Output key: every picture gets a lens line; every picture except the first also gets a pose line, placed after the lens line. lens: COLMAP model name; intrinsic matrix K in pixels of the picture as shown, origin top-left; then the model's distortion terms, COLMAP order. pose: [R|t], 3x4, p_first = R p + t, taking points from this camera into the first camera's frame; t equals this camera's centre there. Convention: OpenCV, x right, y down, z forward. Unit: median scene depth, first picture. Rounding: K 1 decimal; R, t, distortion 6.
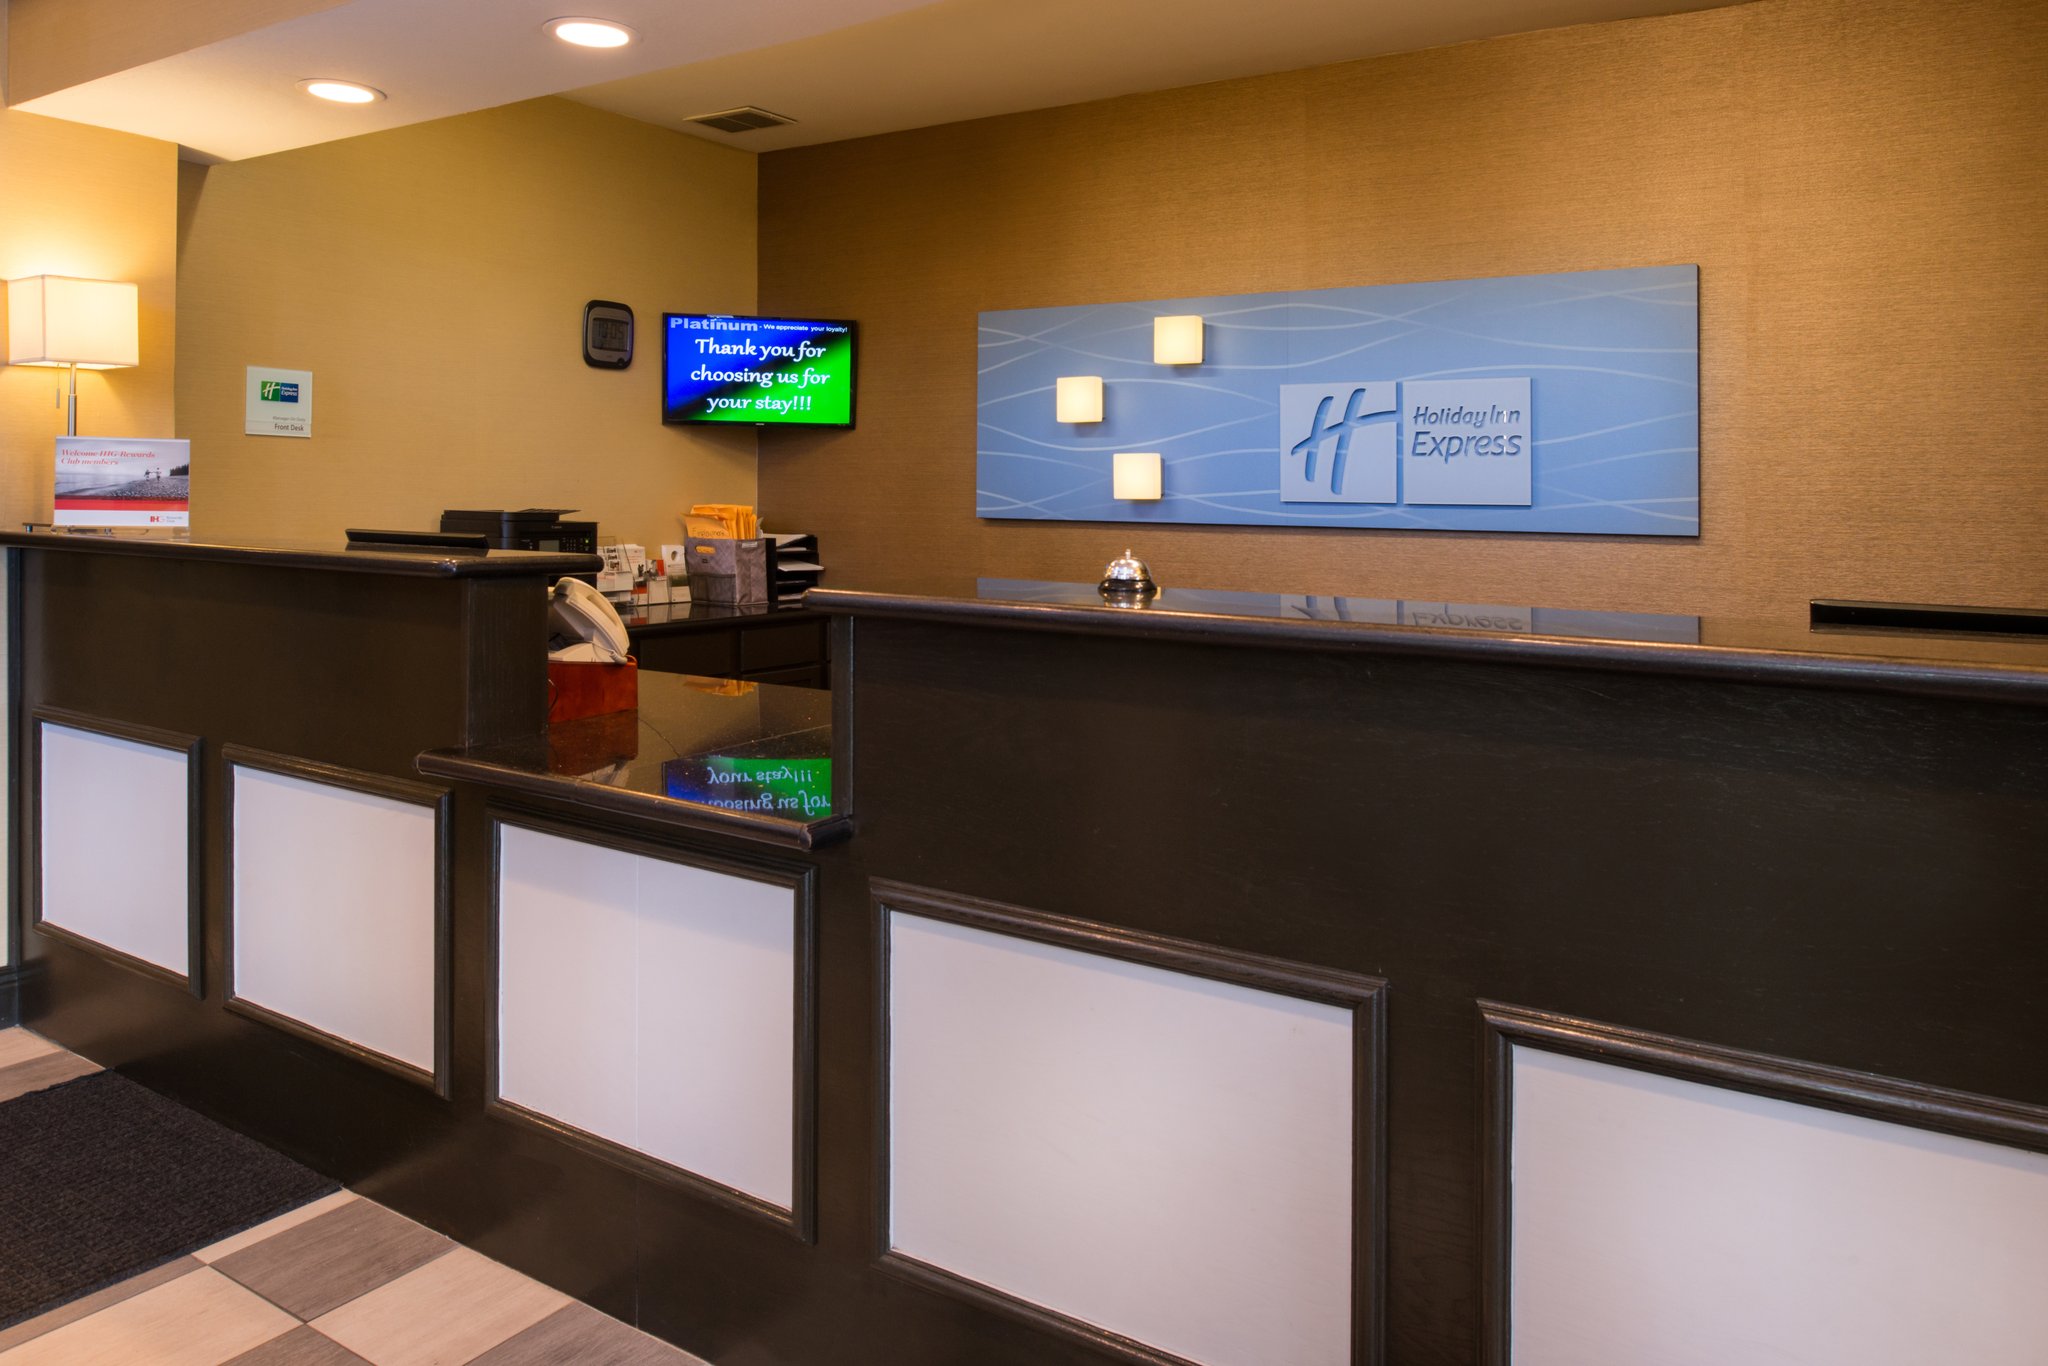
lens RADIAL K [[1462.7, 0, 1022.1], [0, 1462.7, 654.3], [0, 0, 1]] dist [0.005878, -0.055470]
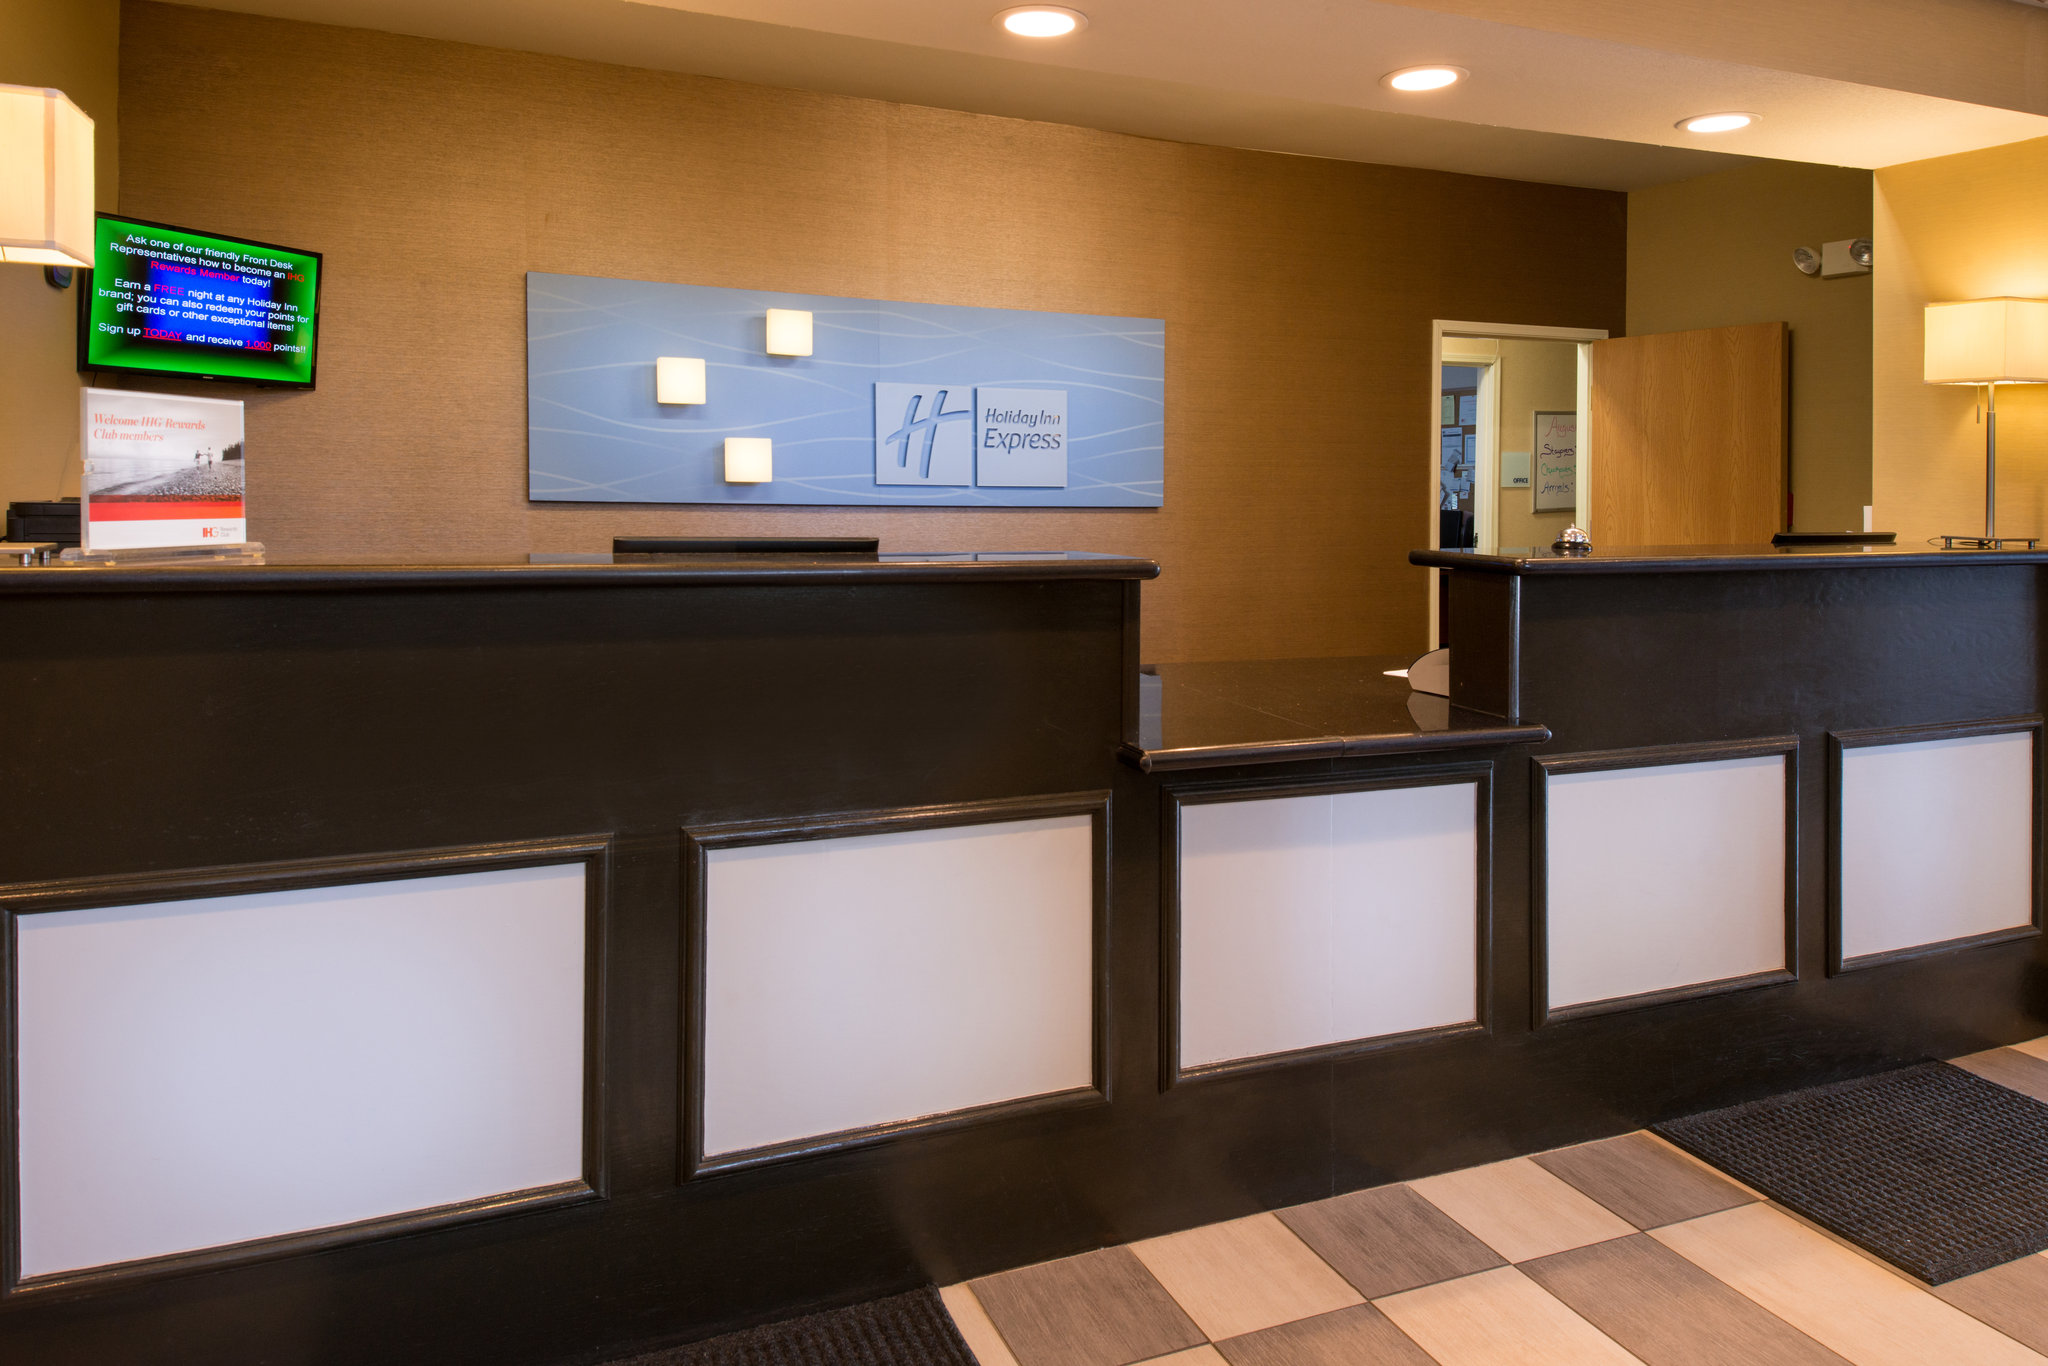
lens RADIAL K [[1371.0, 0, 1024.2], [0, 1371.0, 677.4], [0, 0, 1]] dist [0.079598, -0.163229]
pose [[0.544987, -0.123573, 0.829288, -0.732904], [0.082981, 0.992173, 0.093311, -0.048105], [-0.834328, 0.017961, 0.550975, 0.331563]]
